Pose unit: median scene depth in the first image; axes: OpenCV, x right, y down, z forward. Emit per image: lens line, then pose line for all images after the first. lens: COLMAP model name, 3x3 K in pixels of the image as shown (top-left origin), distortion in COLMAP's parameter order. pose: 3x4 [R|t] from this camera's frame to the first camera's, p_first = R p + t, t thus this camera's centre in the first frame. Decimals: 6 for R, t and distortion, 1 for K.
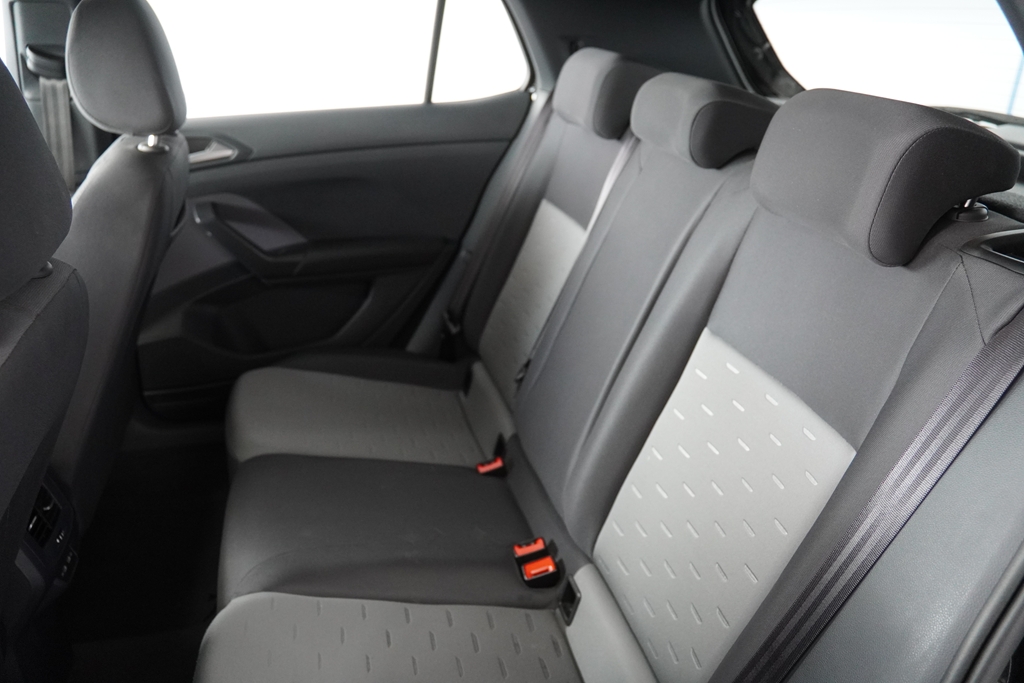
lens RADIAL K [[772.2, 0, 513.7], [0, 772.2, 338.9], [0, 0, 1]] dist [-0.110259, 0.068525]
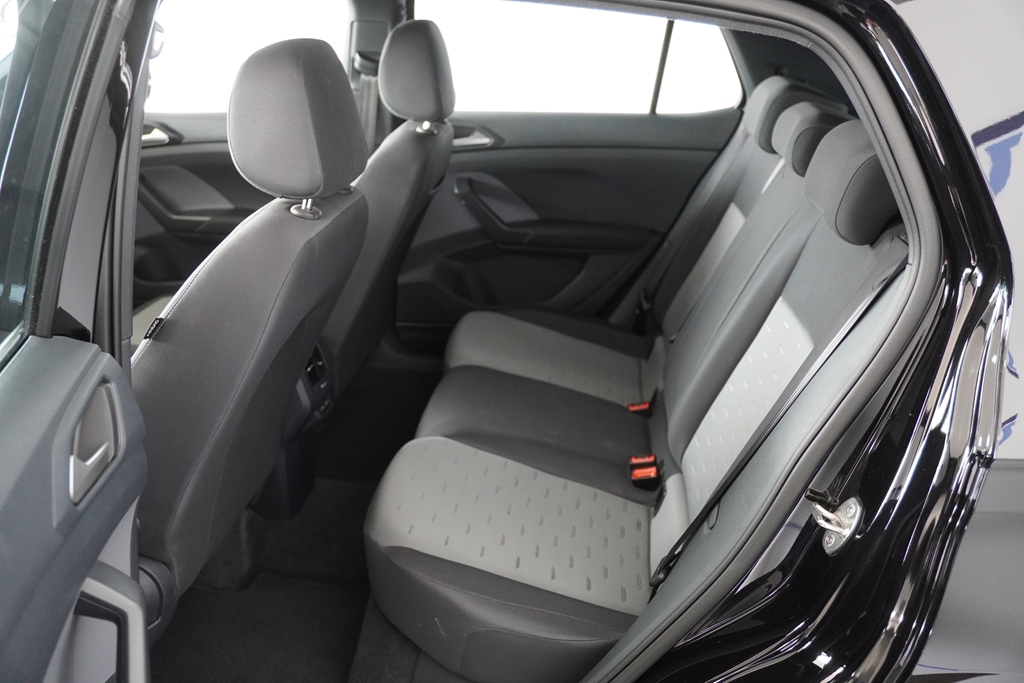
lens RADIAL K [[878.8, 0, 515.9], [0, 878.8, 339.5], [0, 0, 1]] dist [-0.060310, 0.001184]
pose [[0.930931, 0.147894, -0.333908, 0.208961], [-0.160403, 0.987000, -0.010041, 0.090058], [0.328082, 0.062907, 0.942552, -0.346272]]
